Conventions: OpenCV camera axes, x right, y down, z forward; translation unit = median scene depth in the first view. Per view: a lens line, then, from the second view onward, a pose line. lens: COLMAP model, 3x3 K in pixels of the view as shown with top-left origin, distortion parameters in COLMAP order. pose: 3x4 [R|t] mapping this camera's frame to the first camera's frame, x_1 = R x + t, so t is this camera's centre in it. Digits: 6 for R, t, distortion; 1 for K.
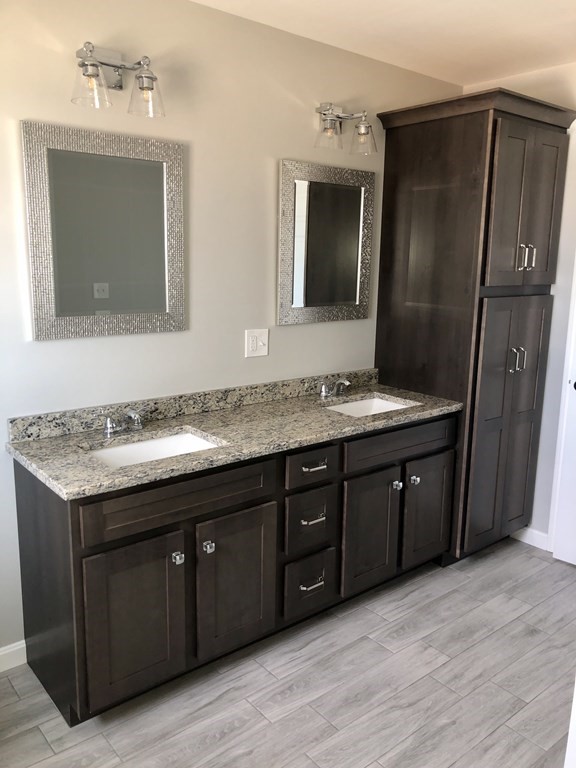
lens RADIAL K [[629.2, 0, 291.0], [0, 629.2, 381.4], [0, 0, 1]] dist [0.054925, -0.043546]
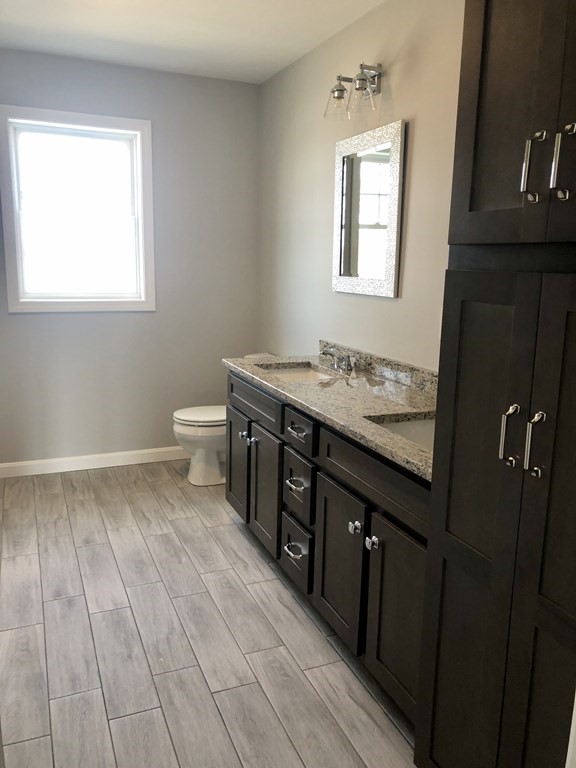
lens RADIAL K [[629.2, 0, 296.2], [0, 629.2, 380.9], [0, 0, 1]] dist [0.054925, -0.043546]
pose [[-0.278782, 0.146647, -0.949092, 1.017898], [-0.231473, 0.948875, 0.214606, -0.155562], [0.932041, 0.279517, -0.230585, 1.277889]]
